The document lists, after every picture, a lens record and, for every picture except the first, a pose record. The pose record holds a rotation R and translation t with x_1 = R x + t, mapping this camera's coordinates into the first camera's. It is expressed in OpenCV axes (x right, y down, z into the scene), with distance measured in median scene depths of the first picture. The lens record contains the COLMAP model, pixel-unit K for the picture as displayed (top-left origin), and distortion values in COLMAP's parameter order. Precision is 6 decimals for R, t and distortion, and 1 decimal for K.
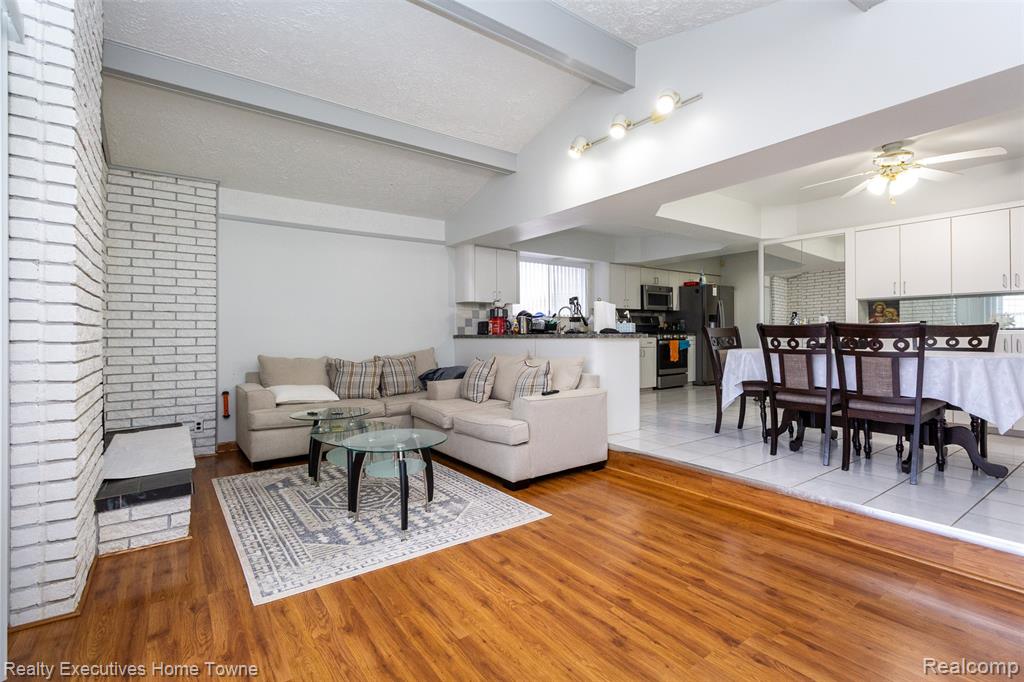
lens RADIAL K [[482.8, 0, 509.7], [0, 482.8, 334.8], [0, 0, 1]] dist [0.006041, 0.000814]
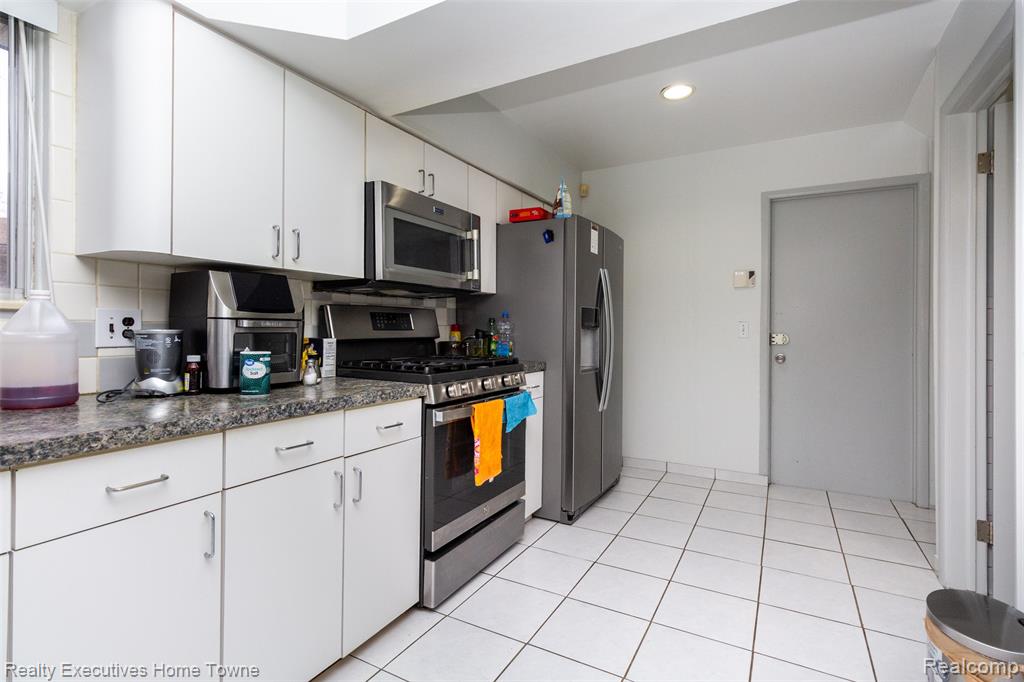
lens RADIAL K [[482.8, 0, 509.7], [0, 482.8, 333.9], [0, 0, 1]] dist [0.006041, 0.000814]
pose [[0.908105, 0.007163, 0.418681, 0.237030], [-0.012551, 0.999870, 0.010116, -0.027536], [-0.418554, -0.014441, 0.908077, 0.745017]]
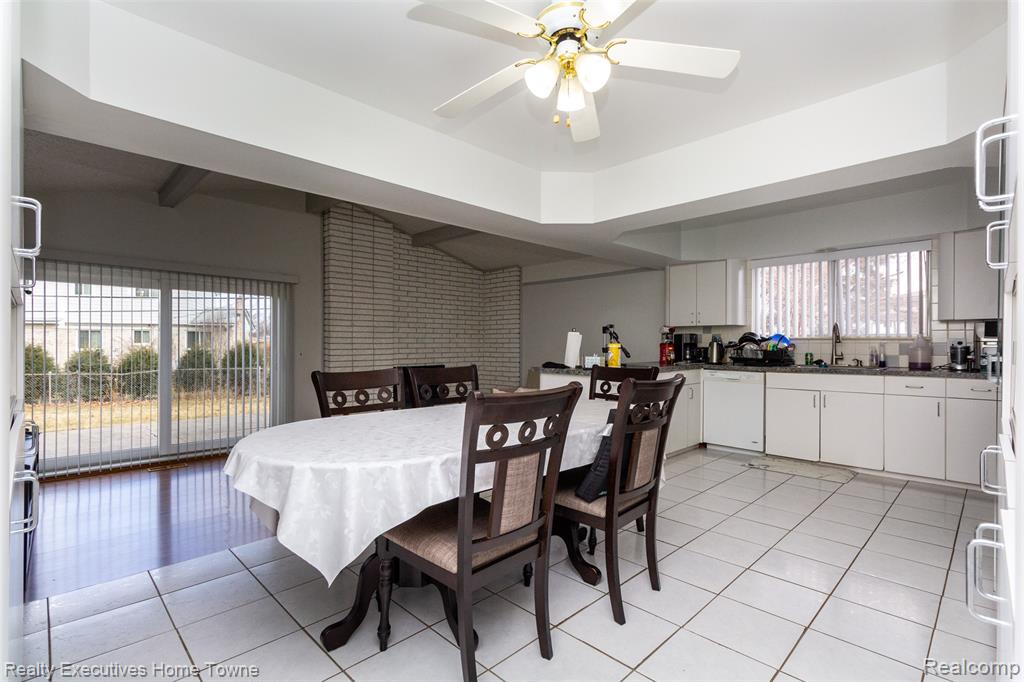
lens RADIAL K [[482.8, 0, 521.0], [0, 482.8, 333.9], [0, 0, 1]] dist [0.006041, 0.000814]
pose [[0.165085, -0.019011, -0.986096, 0.614405], [-0.001140, 0.999810, -0.019466, -0.027947], [0.986279, 0.004337, 0.165032, 0.435744]]
